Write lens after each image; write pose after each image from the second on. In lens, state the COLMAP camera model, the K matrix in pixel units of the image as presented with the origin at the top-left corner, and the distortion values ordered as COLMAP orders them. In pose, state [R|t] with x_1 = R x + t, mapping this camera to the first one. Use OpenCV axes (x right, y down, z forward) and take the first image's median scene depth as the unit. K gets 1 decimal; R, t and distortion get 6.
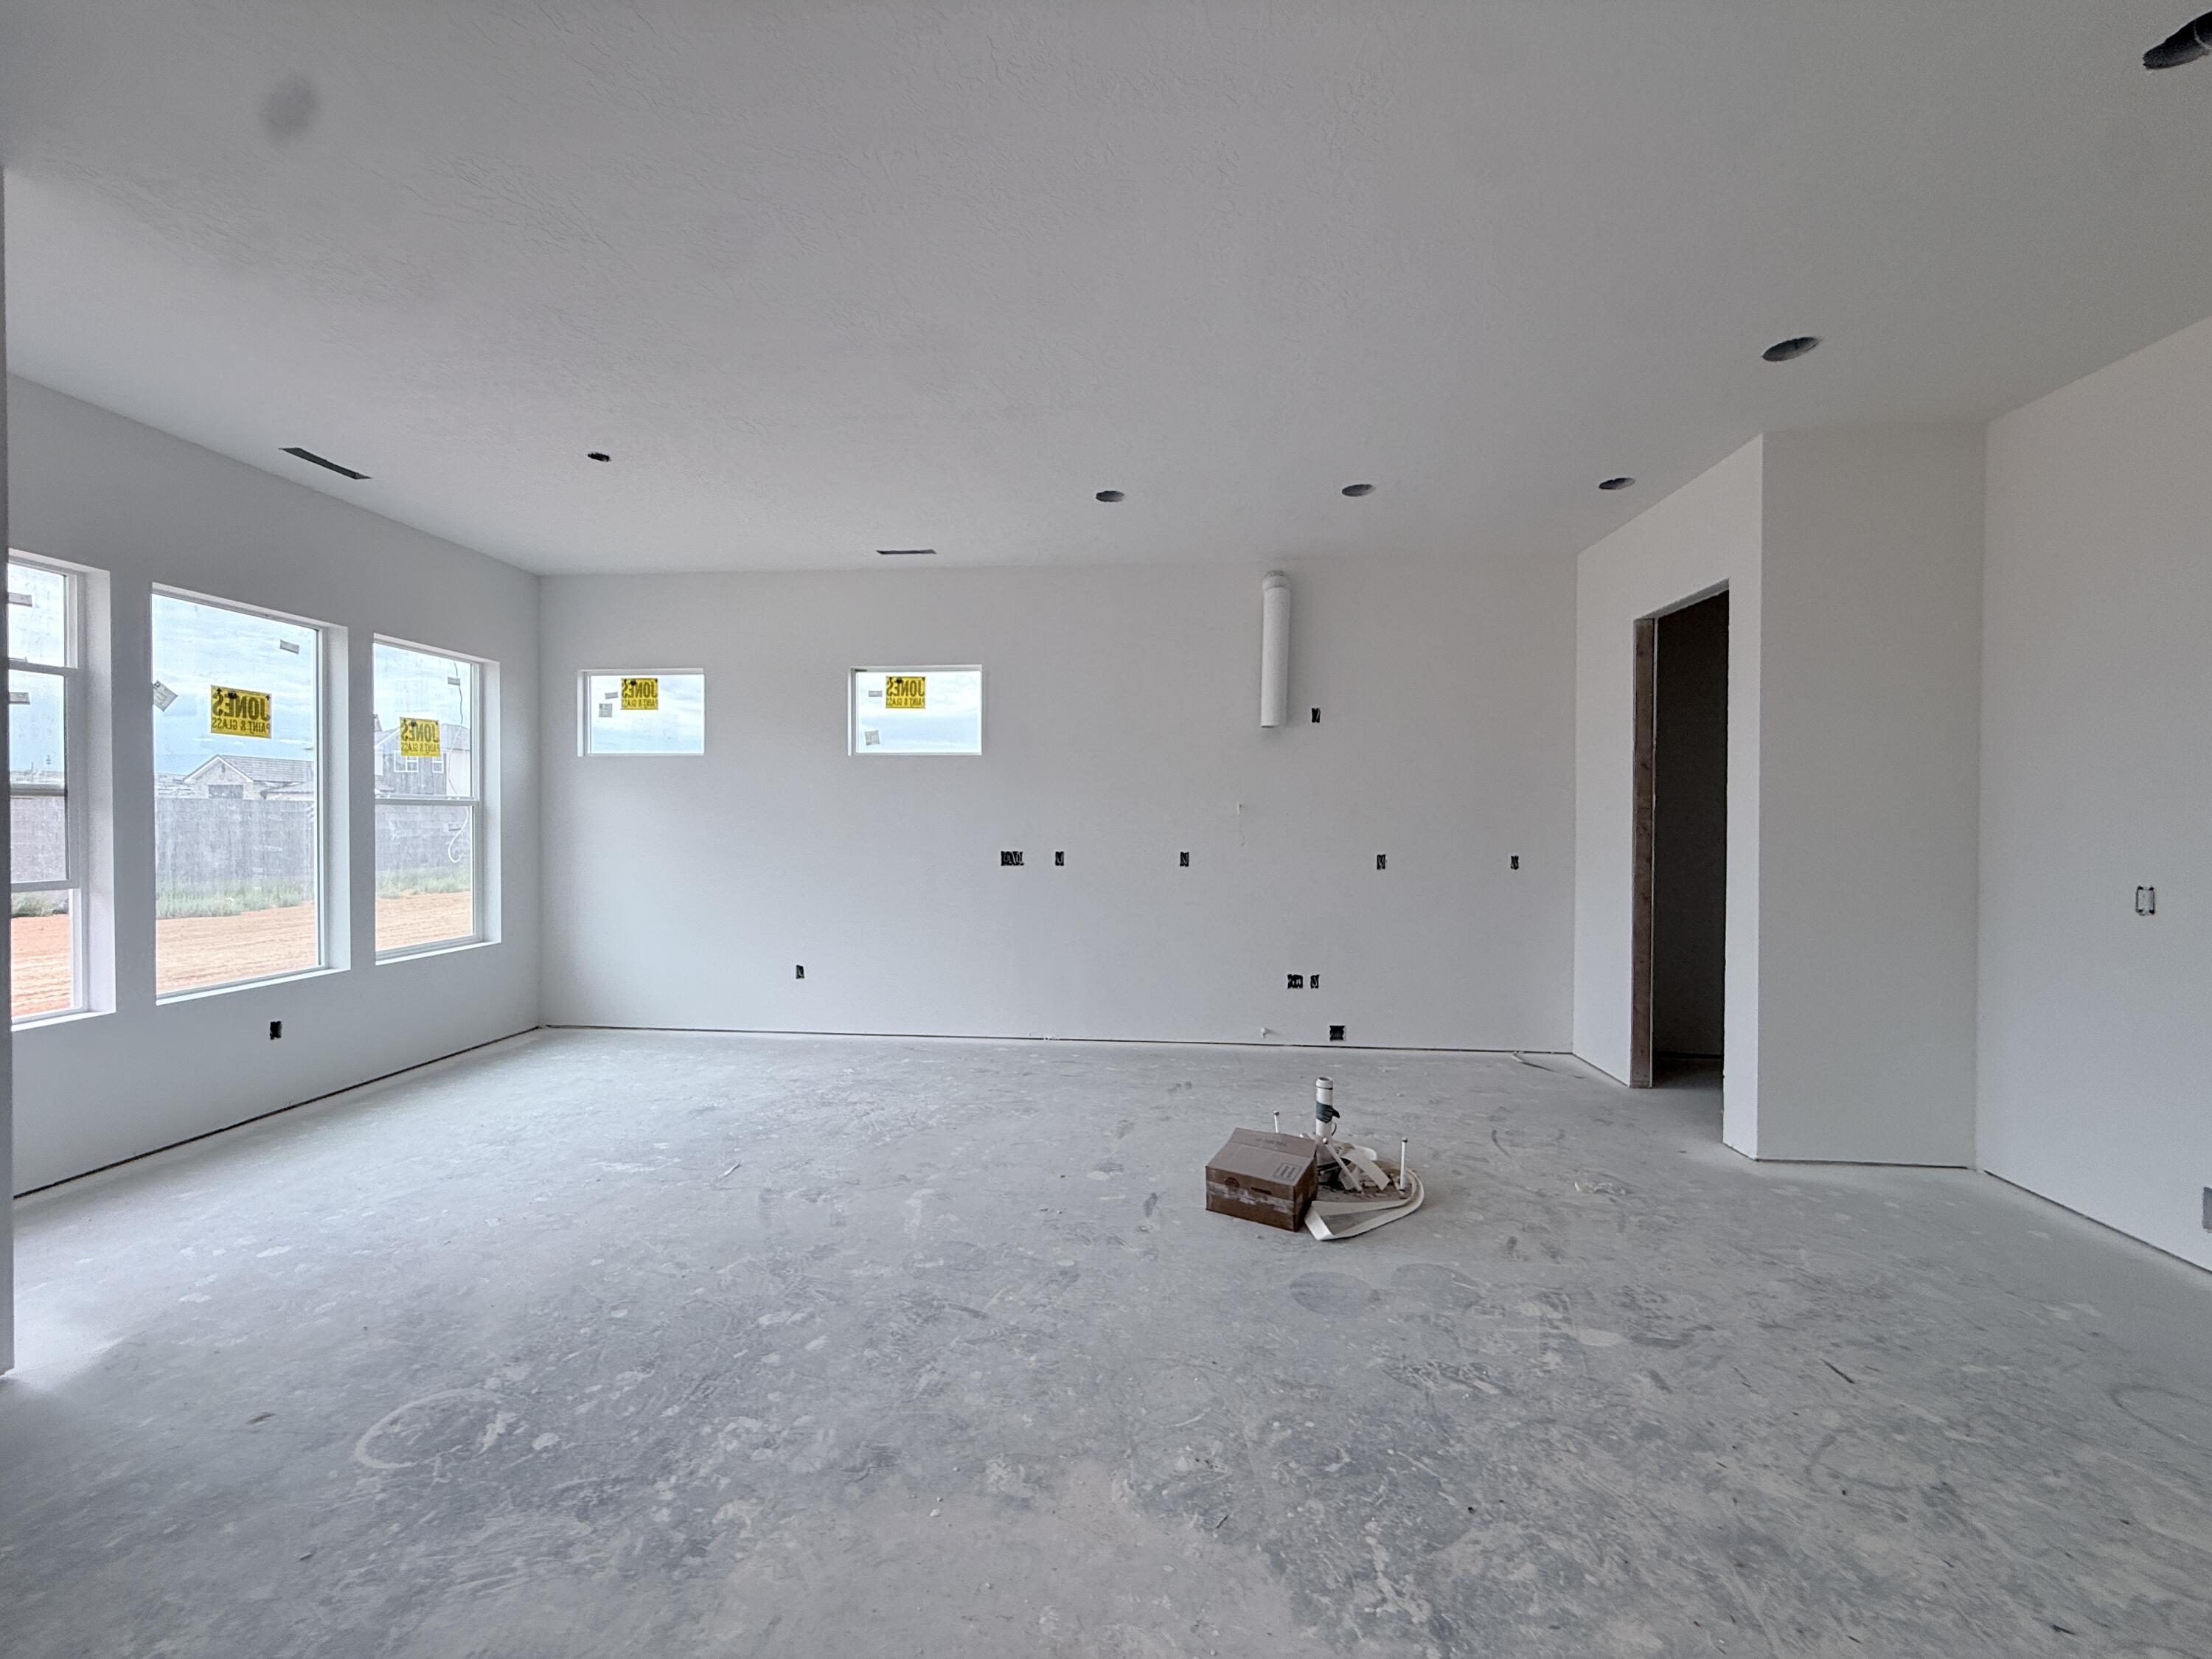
lens RADIAL K [[889.3, 0, 1106.0], [0, 889.3, 829.5], [0, 0, 1]] dist [-0.002055, 0.000418]
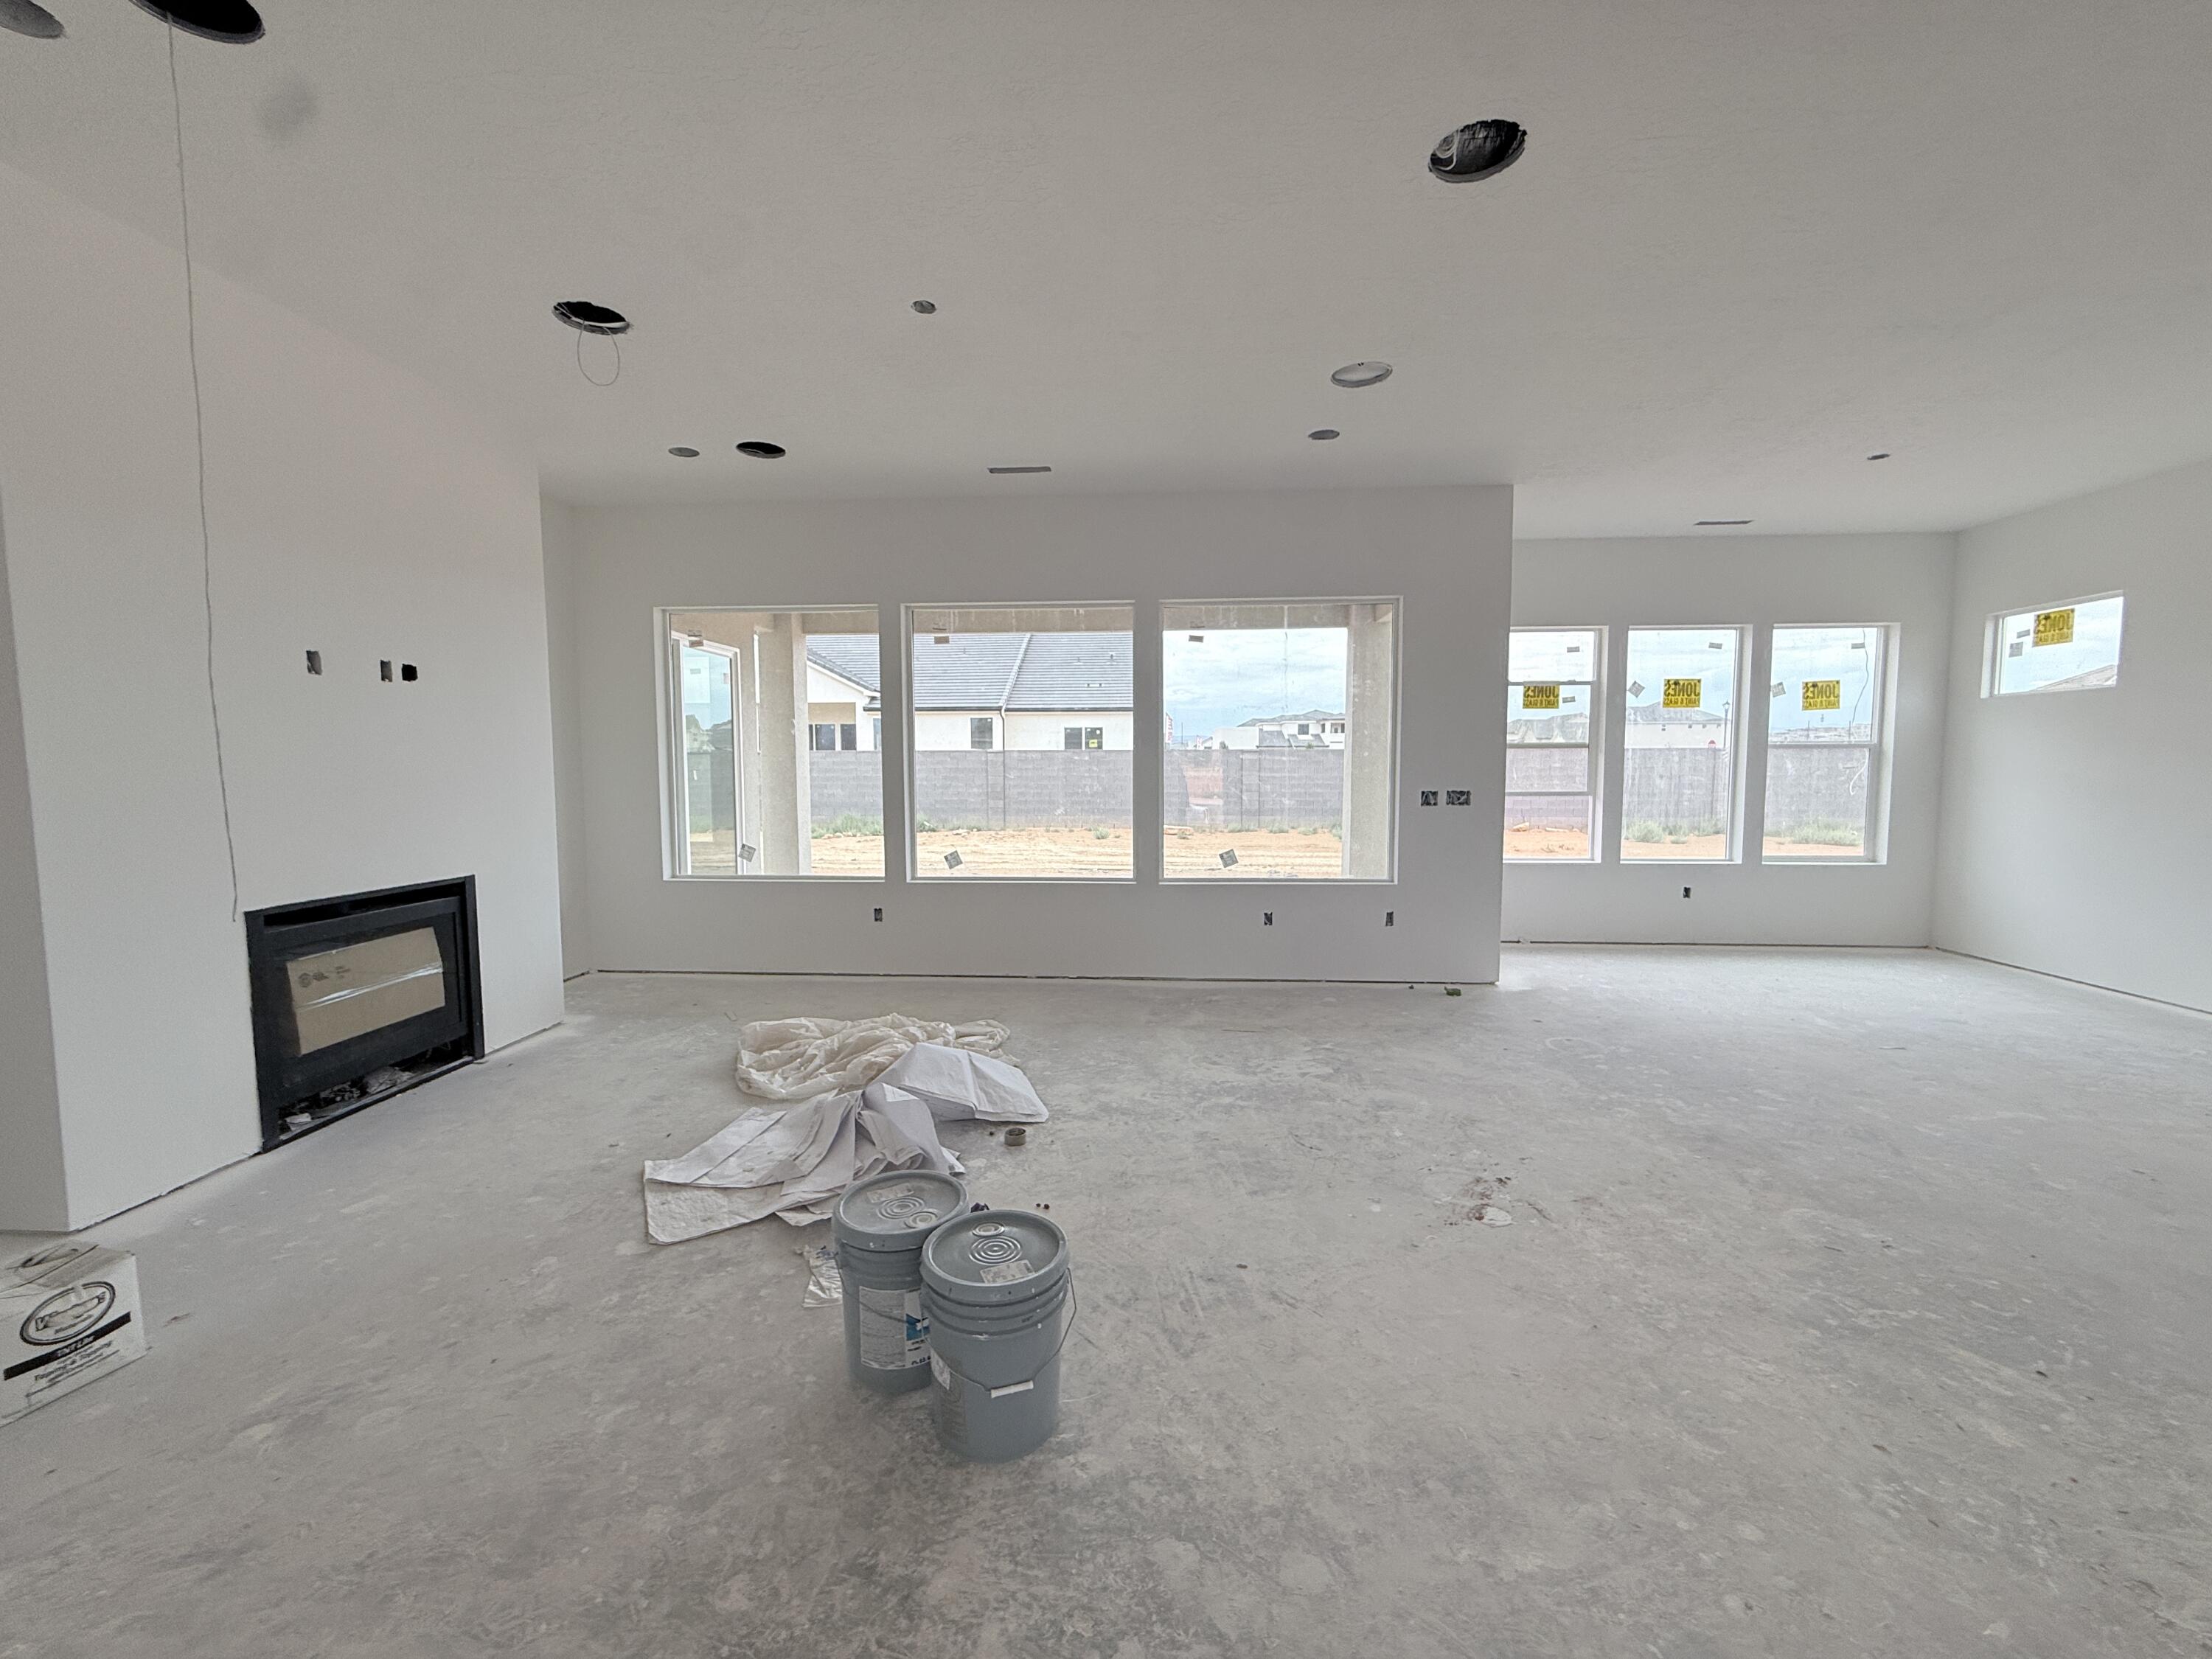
lens RADIAL K [[889.3, 0, 1106.0], [0, 889.3, 829.5], [0, 0, 1]] dist [-0.002055, 0.000418]
pose [[0.026707, 0.070247, -0.997172, 0.539757], [-0.007733, 0.997513, 0.070064, 0.008812], [0.999613, 0.005840, 0.027184, -0.073985]]
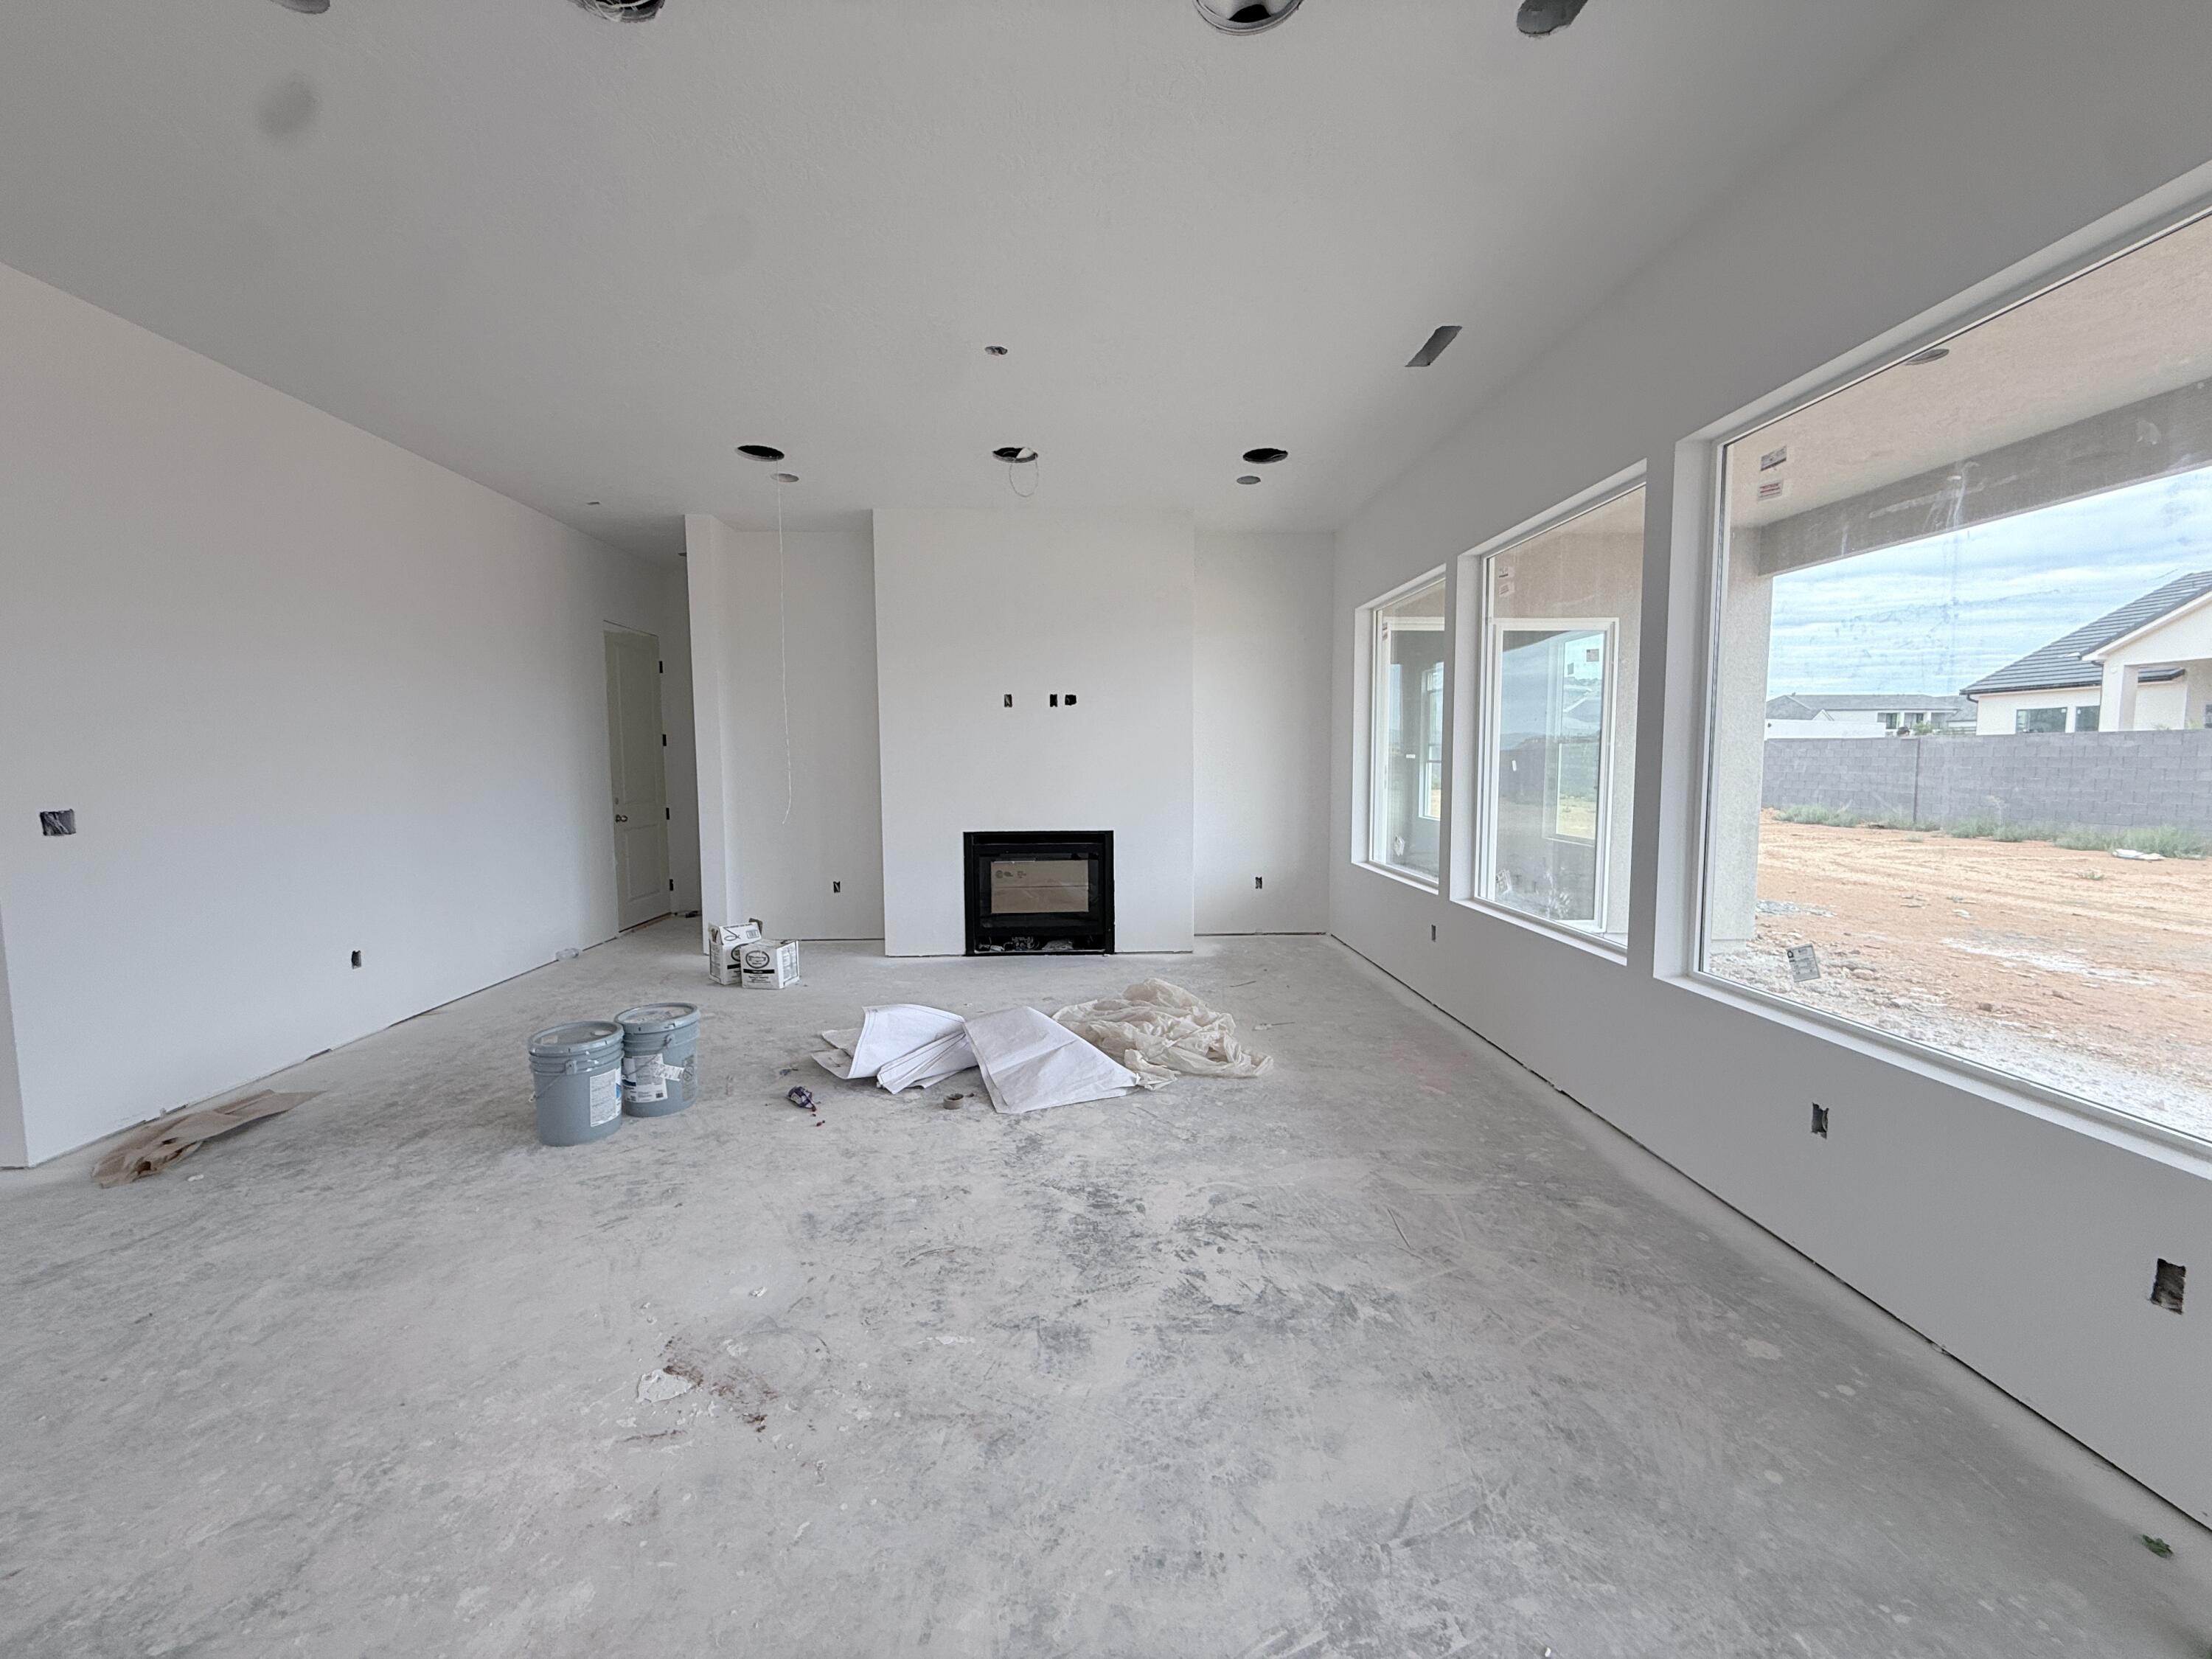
lens RADIAL K [[894.5, 0, 1106.0], [0, 894.5, 829.5], [0, 0, 1]] dist [-0.003182, -0.000841]
pose [[-0.993181, 0.010008, -0.116150, -0.145440], [-0.000270, 0.996108, 0.088140, 0.002073], [0.116580, 0.087570, -0.989313, 0.586038]]
